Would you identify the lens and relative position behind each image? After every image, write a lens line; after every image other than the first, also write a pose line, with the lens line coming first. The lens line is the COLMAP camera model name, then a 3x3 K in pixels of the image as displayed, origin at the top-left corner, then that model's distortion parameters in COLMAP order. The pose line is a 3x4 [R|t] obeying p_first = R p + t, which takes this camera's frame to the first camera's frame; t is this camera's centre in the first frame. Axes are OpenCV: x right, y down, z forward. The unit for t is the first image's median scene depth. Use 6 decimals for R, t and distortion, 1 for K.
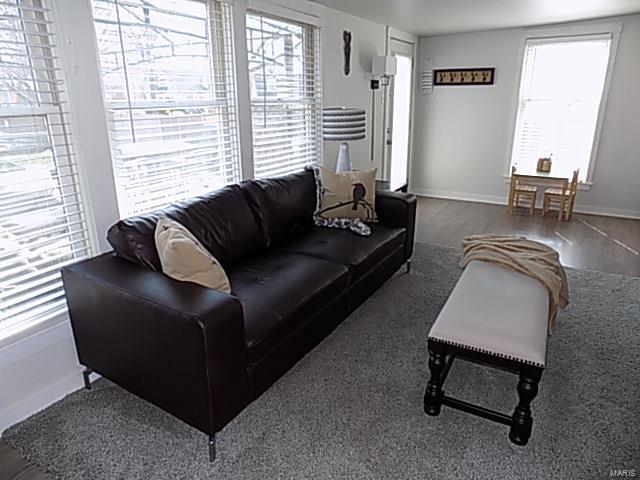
lens RADIAL K [[430.0, 0, 321.8], [0, 430.0, 235.9], [0, 0, 1]] dist [-0.070615, 0.070533]
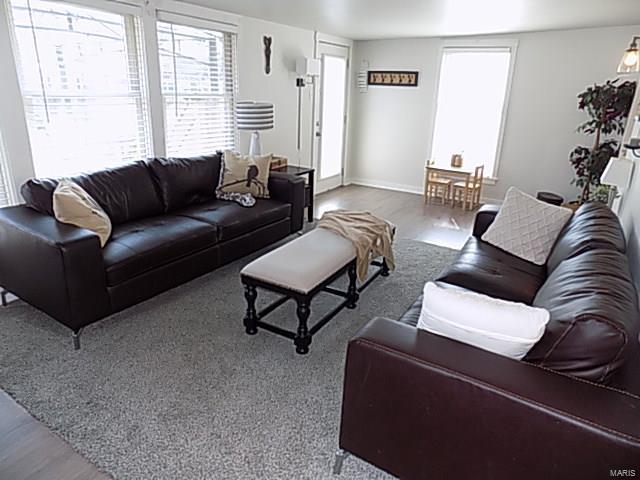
lens RADIAL K [[430.0, 0, 321.8], [0, 430.0, 235.9], [0, 0, 1]] dist [-0.070615, 0.070533]
pose [[0.998816, 0.048191, -0.006726, 0.259999], [-0.048064, 0.998685, 0.017847, 0.040826], [0.007577, -0.017503, 0.999818, -0.188991]]
